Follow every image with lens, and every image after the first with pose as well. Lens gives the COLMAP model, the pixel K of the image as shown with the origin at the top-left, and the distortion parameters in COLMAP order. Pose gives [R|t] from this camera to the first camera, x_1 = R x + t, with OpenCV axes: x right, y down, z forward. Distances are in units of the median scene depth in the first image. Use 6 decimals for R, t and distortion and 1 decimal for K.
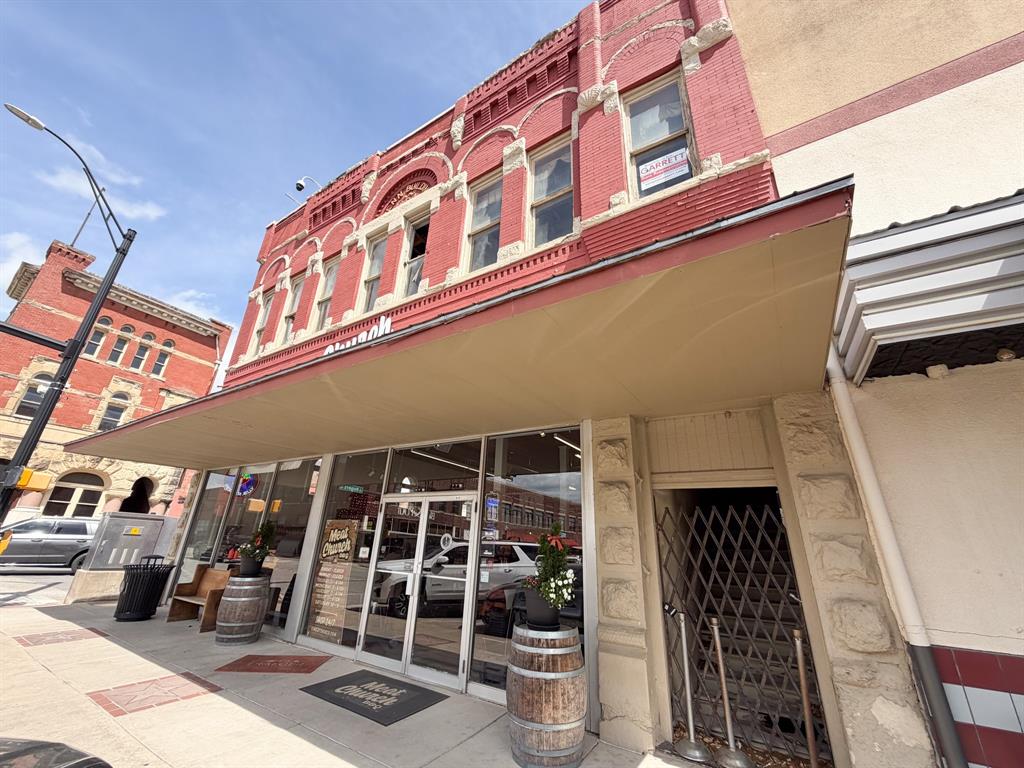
lens RADIAL K [[406.4, 0, 504.8], [0, 406.4, 382.6], [0, 0, 1]] dist [-0.001157, 0.000307]
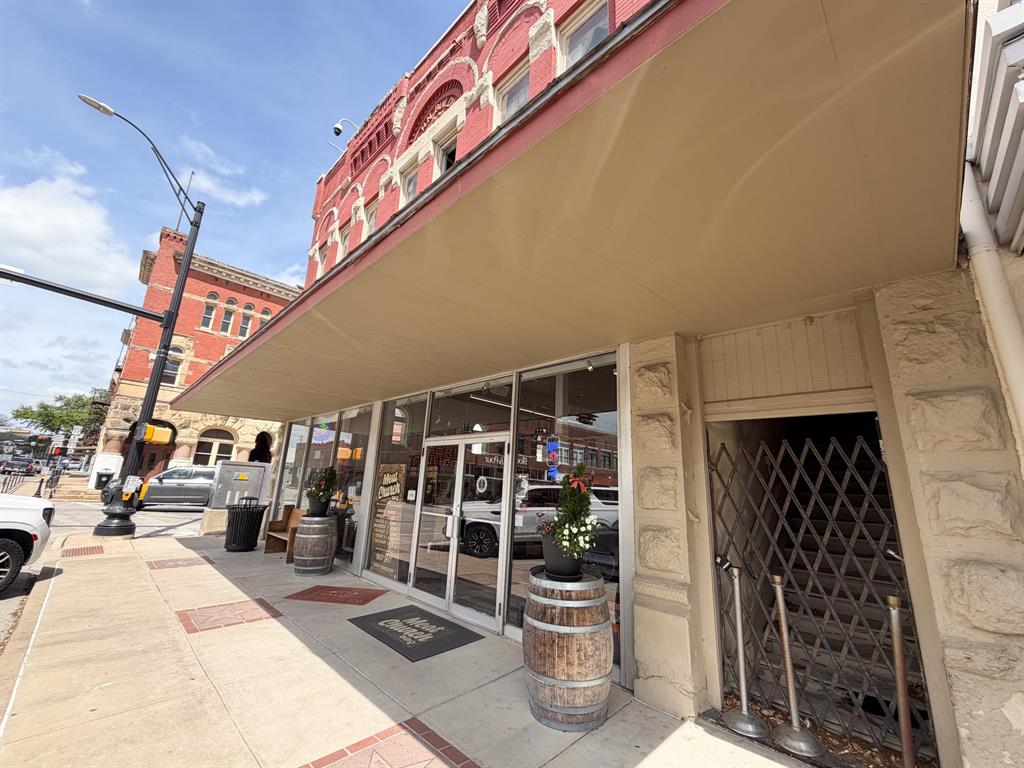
lens RADIAL K [[406.4, 0, 517.2], [0, 406.4, 384.7], [0, 0, 1]] dist [-0.001157, 0.000307]
pose [[0.978363, -0.049985, -0.200768, 0.160205], [0.075184, 0.989932, 0.119921, 0.062246], [0.192753, -0.132421, 0.972271, 0.145438]]
